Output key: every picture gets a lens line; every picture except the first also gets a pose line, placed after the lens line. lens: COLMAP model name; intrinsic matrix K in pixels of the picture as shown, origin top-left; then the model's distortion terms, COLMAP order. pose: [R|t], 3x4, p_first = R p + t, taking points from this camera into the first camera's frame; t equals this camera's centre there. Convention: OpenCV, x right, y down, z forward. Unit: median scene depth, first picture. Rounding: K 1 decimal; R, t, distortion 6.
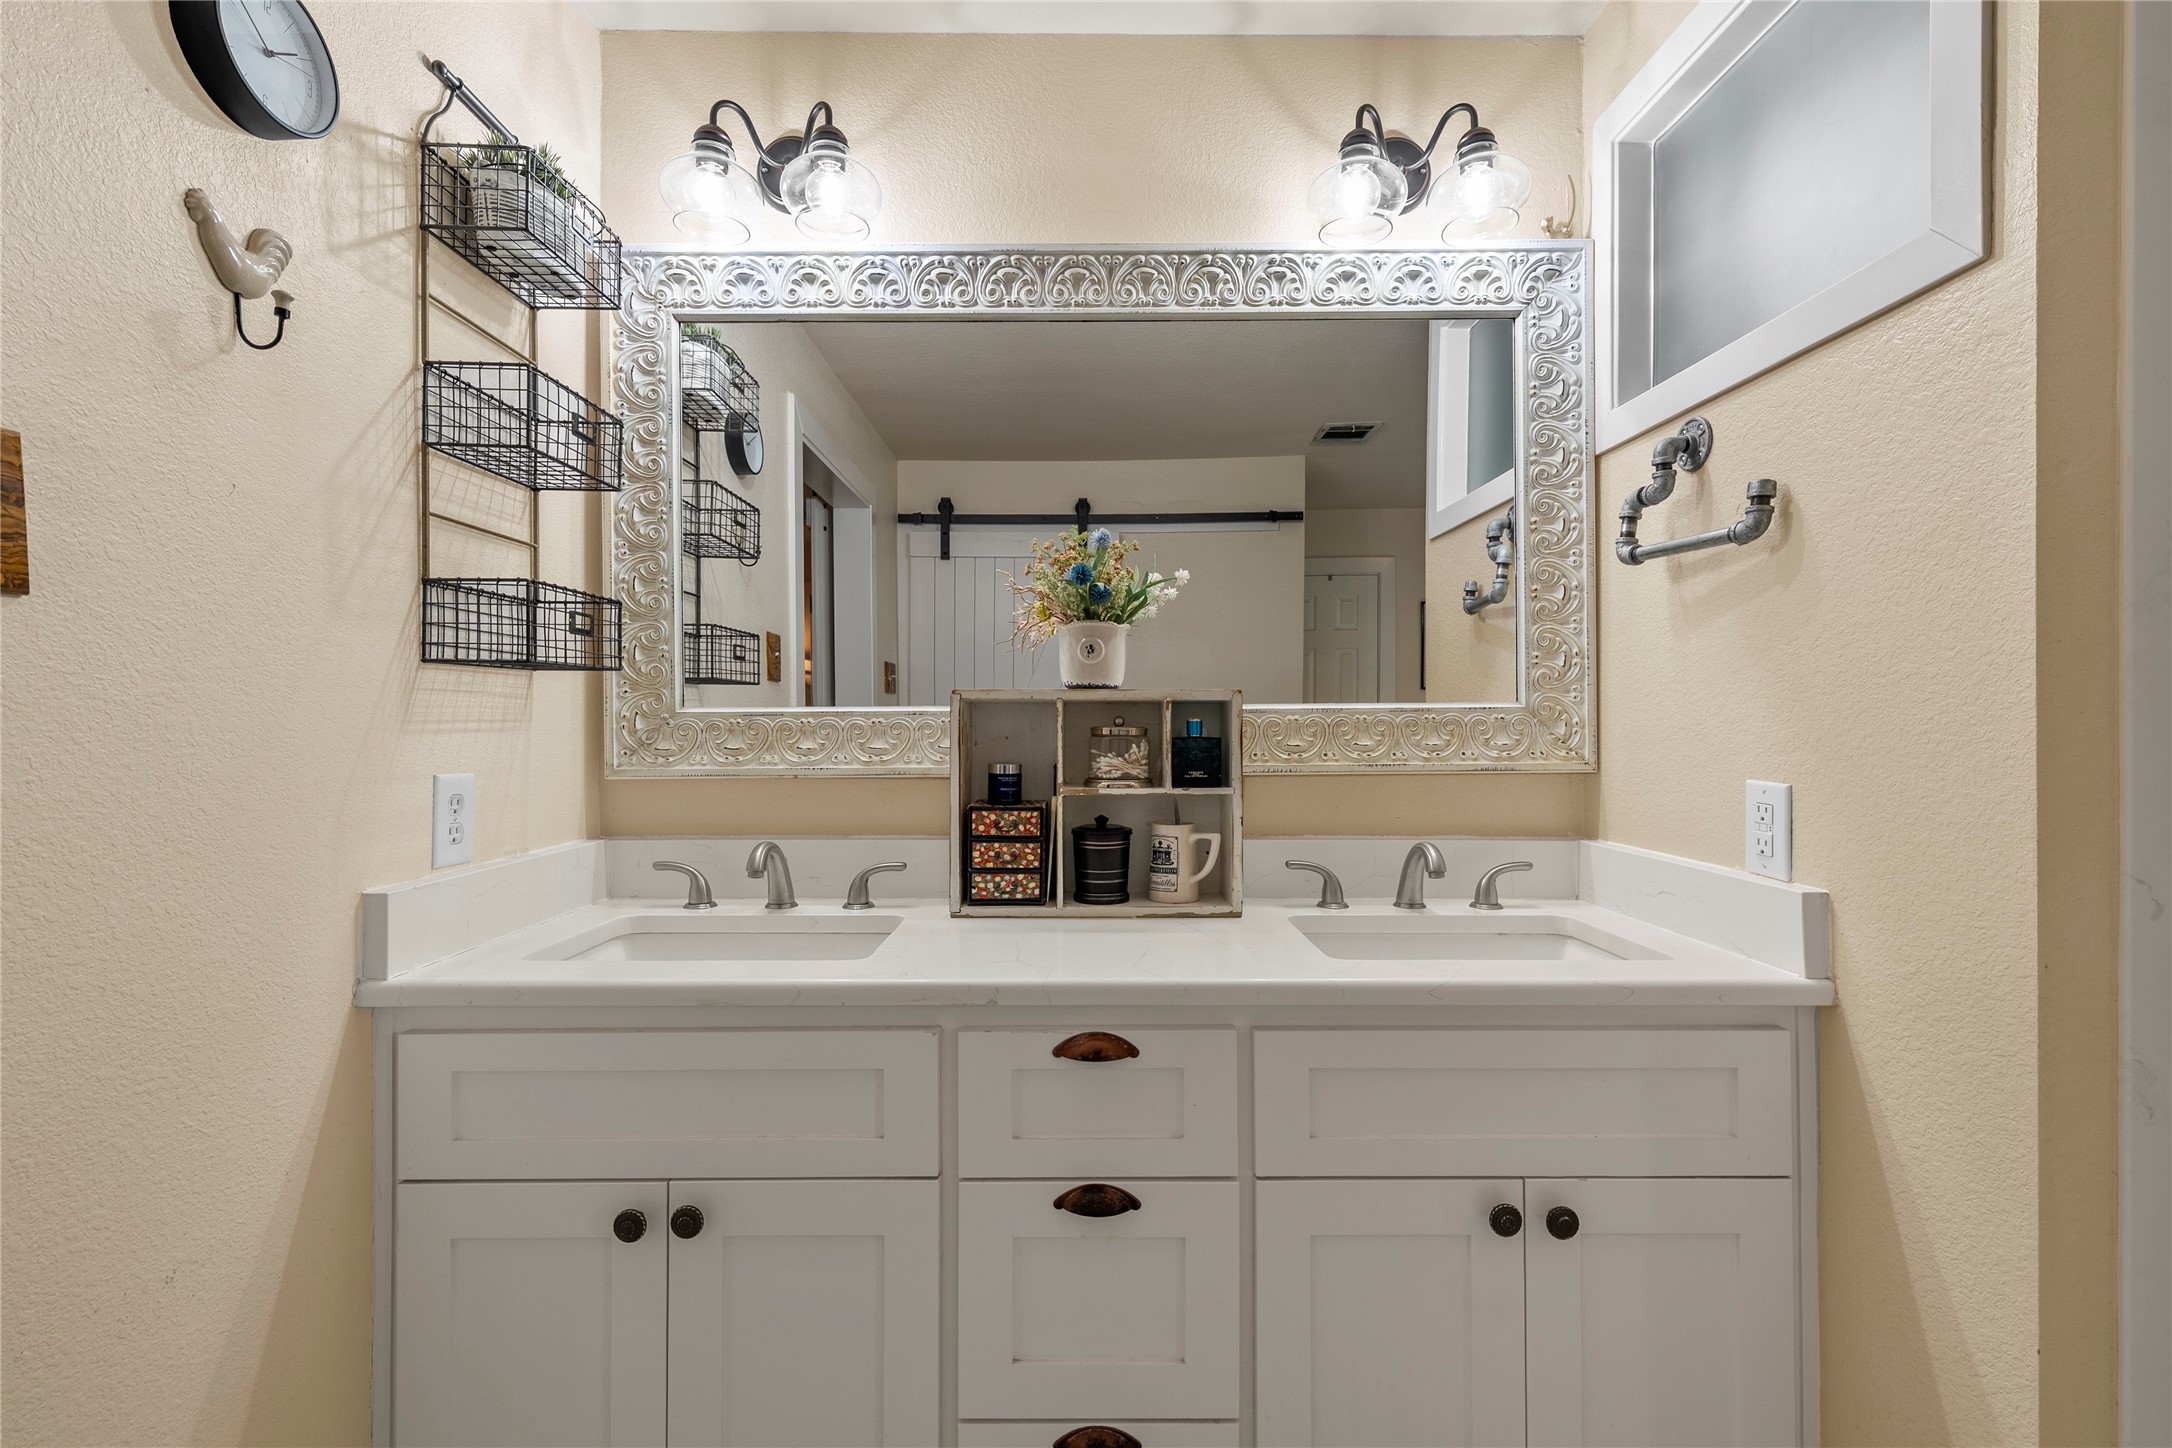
lens RADIAL K [[946.3, 0, 1092.7], [0, 946.3, 718.8], [0, 0, 1]] dist [0.000660, 0.000216]
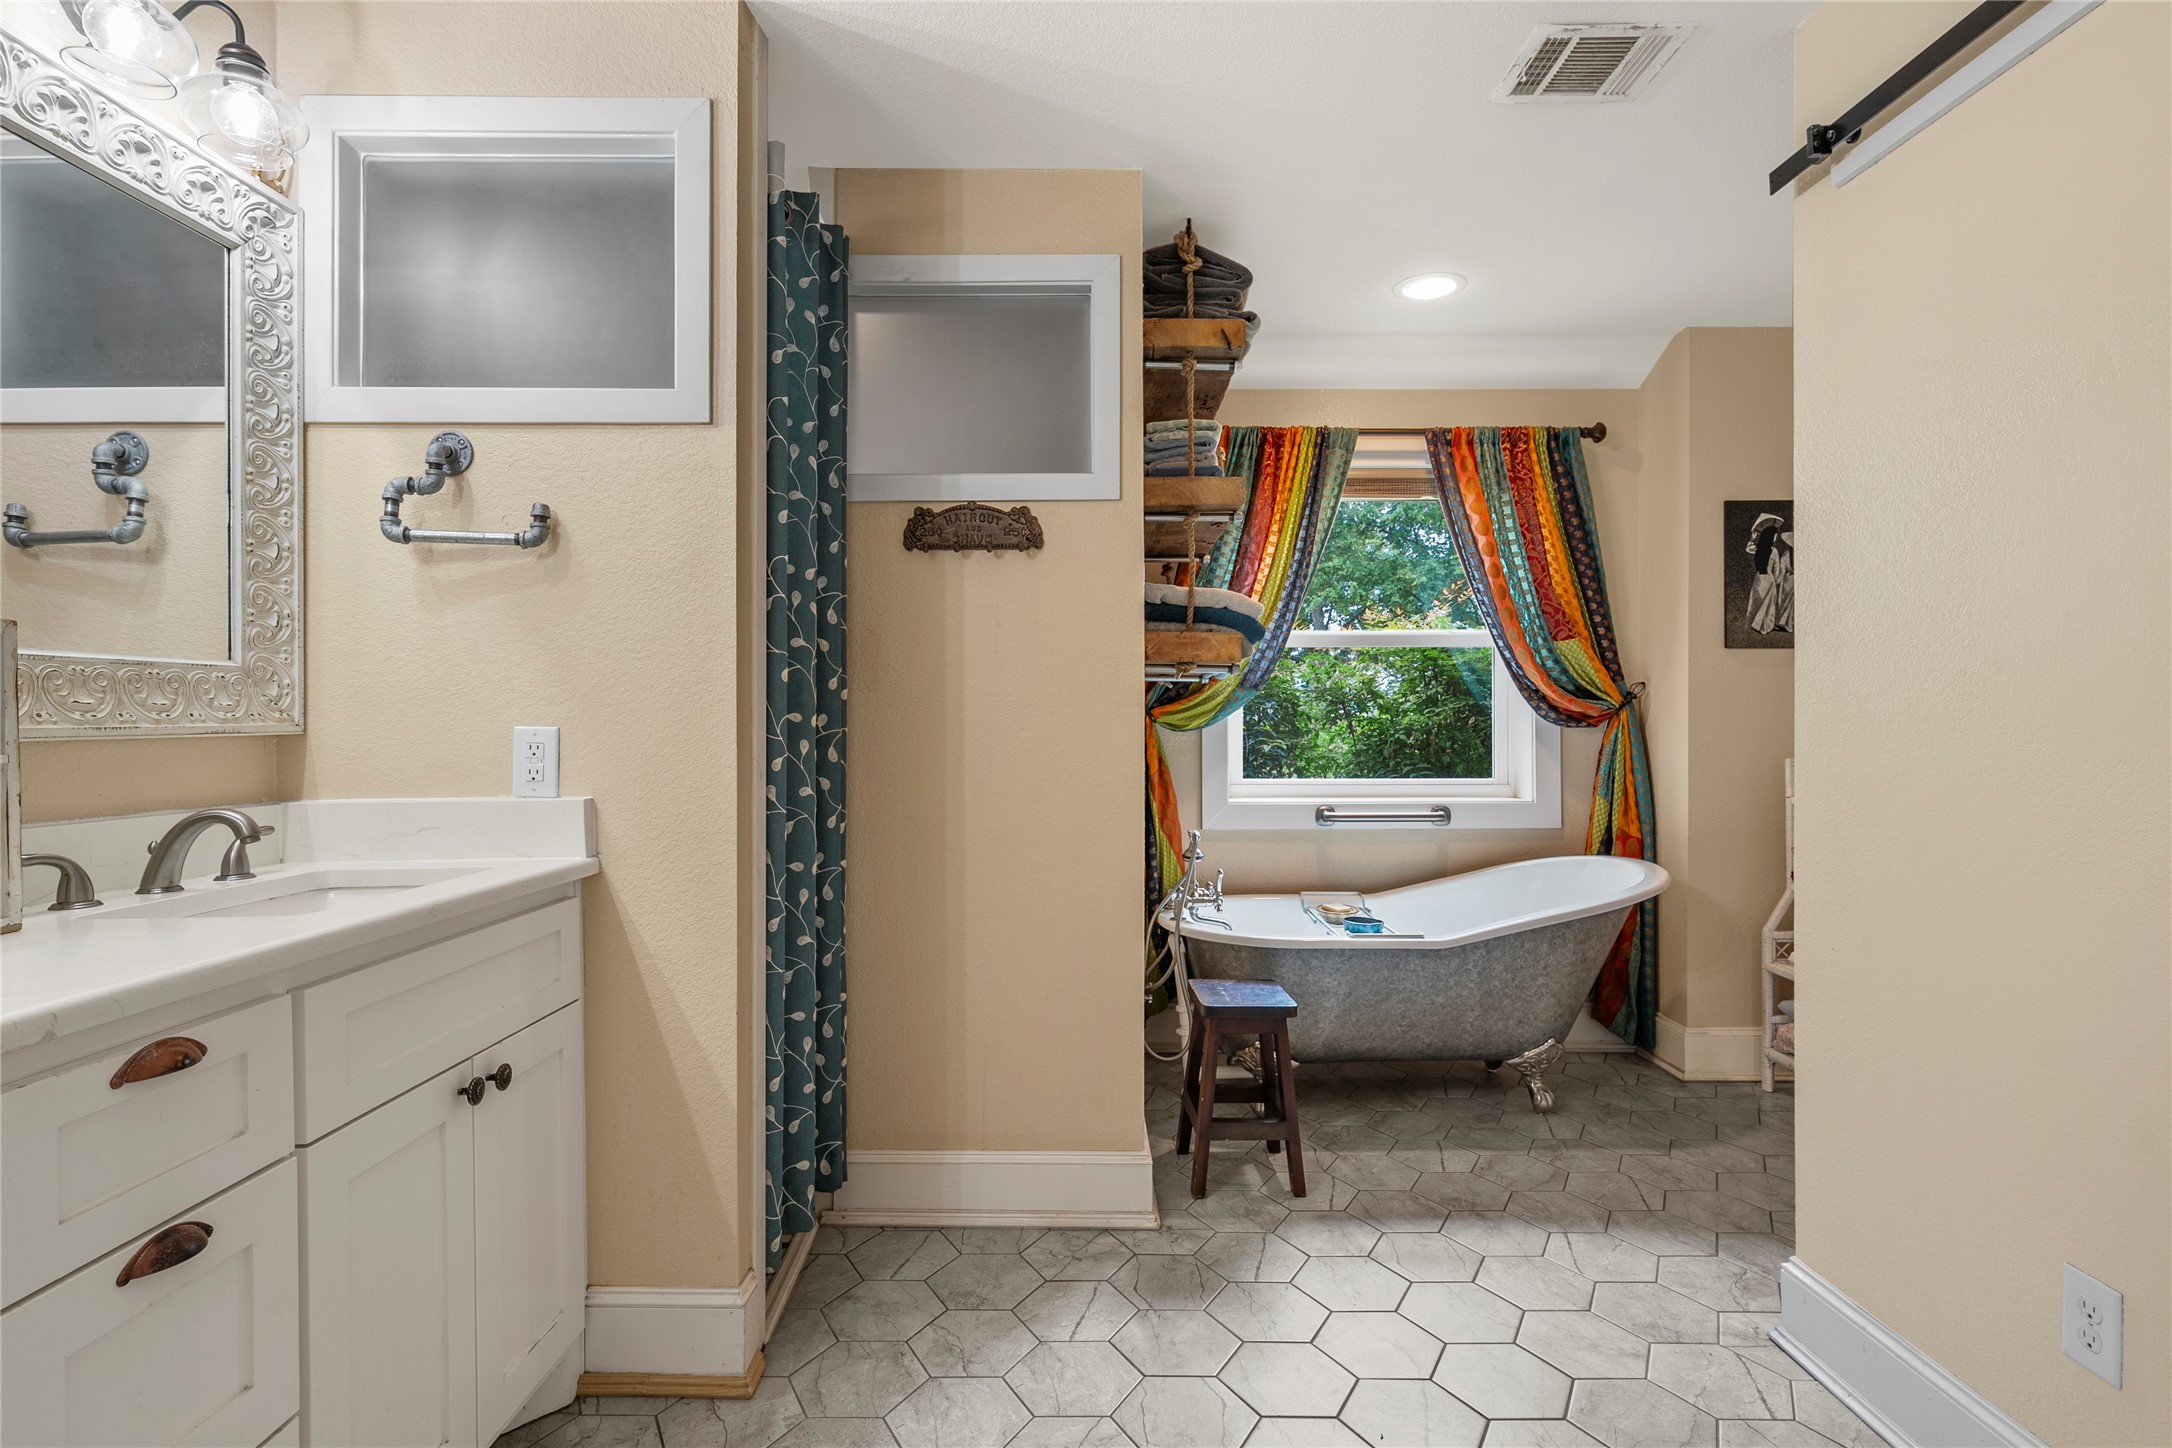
lens RADIAL K [[1078.0, 0, 1087.7], [0, 1078.0, 722.5], [0, 0, 1]] dist [0.002073, -0.001038]
pose [[0.005768, -0.000395, 0.999983, -0.623820], [0.004035, 0.999992, 0.000372, 0.047607], [-0.999975, 0.004033, 0.005769, 0.152295]]
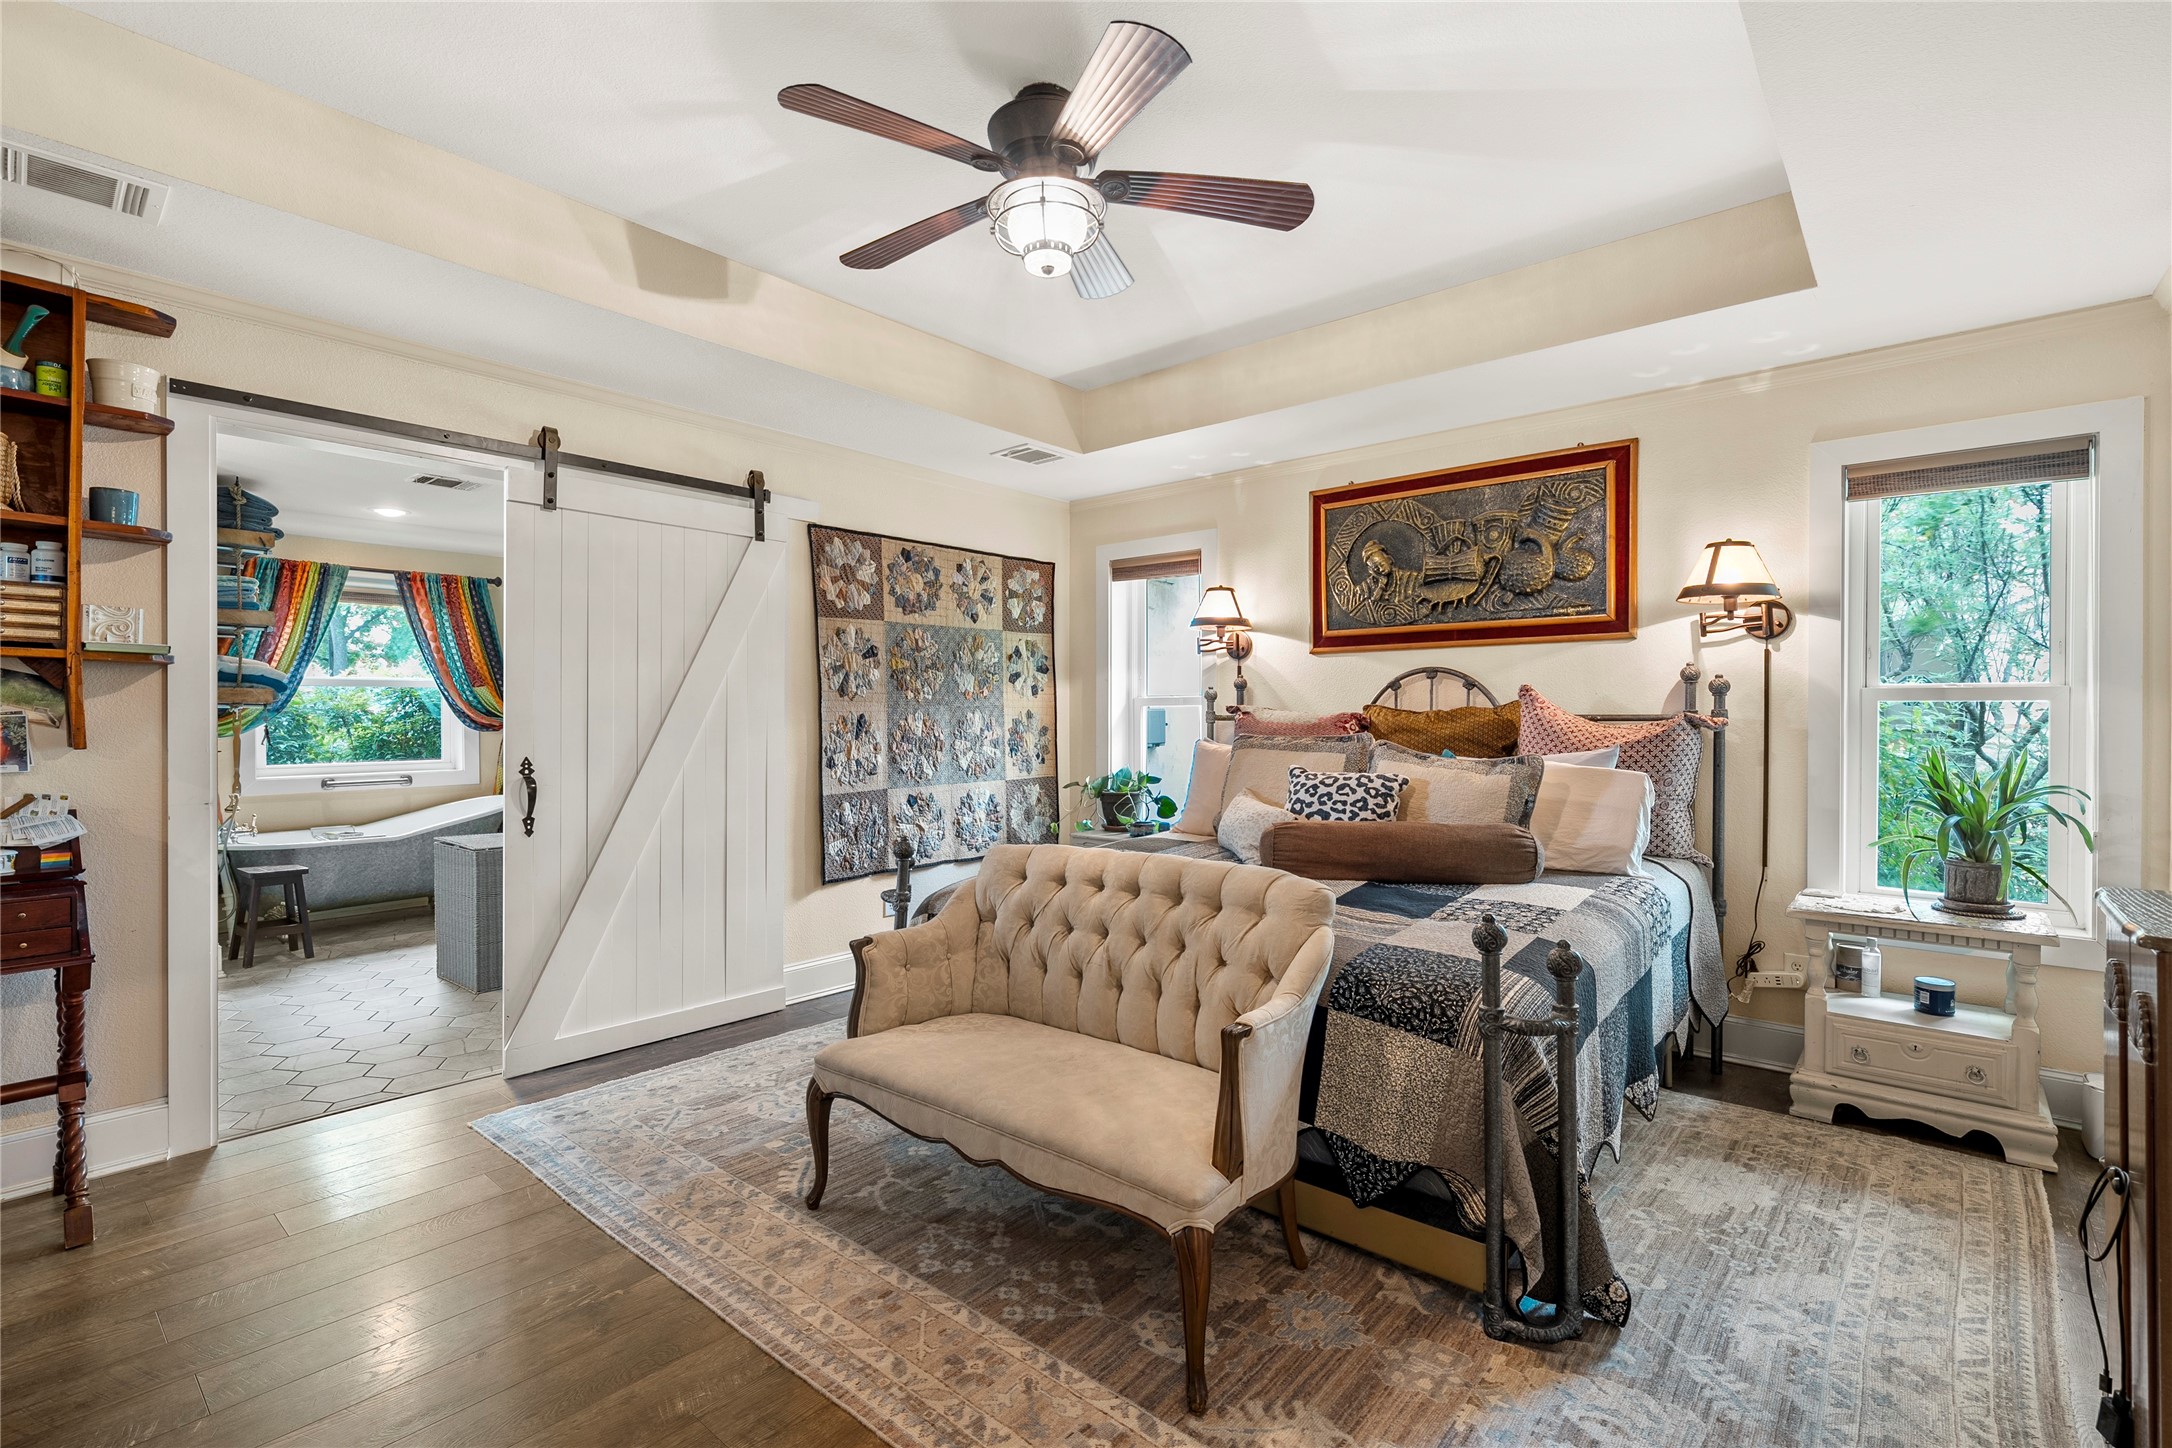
lens RADIAL K [[946.3, 0, 1059.3], [0, 946.3, 711.9], [0, 0, 1]] dist [0.000660, 0.000216]
pose [[-0.757380, 0.007147, 0.652935, -1.741744], [0.009972, 0.999950, 0.000621, 0.024919], [-0.652898, 0.006982, -0.757413, 0.368014]]
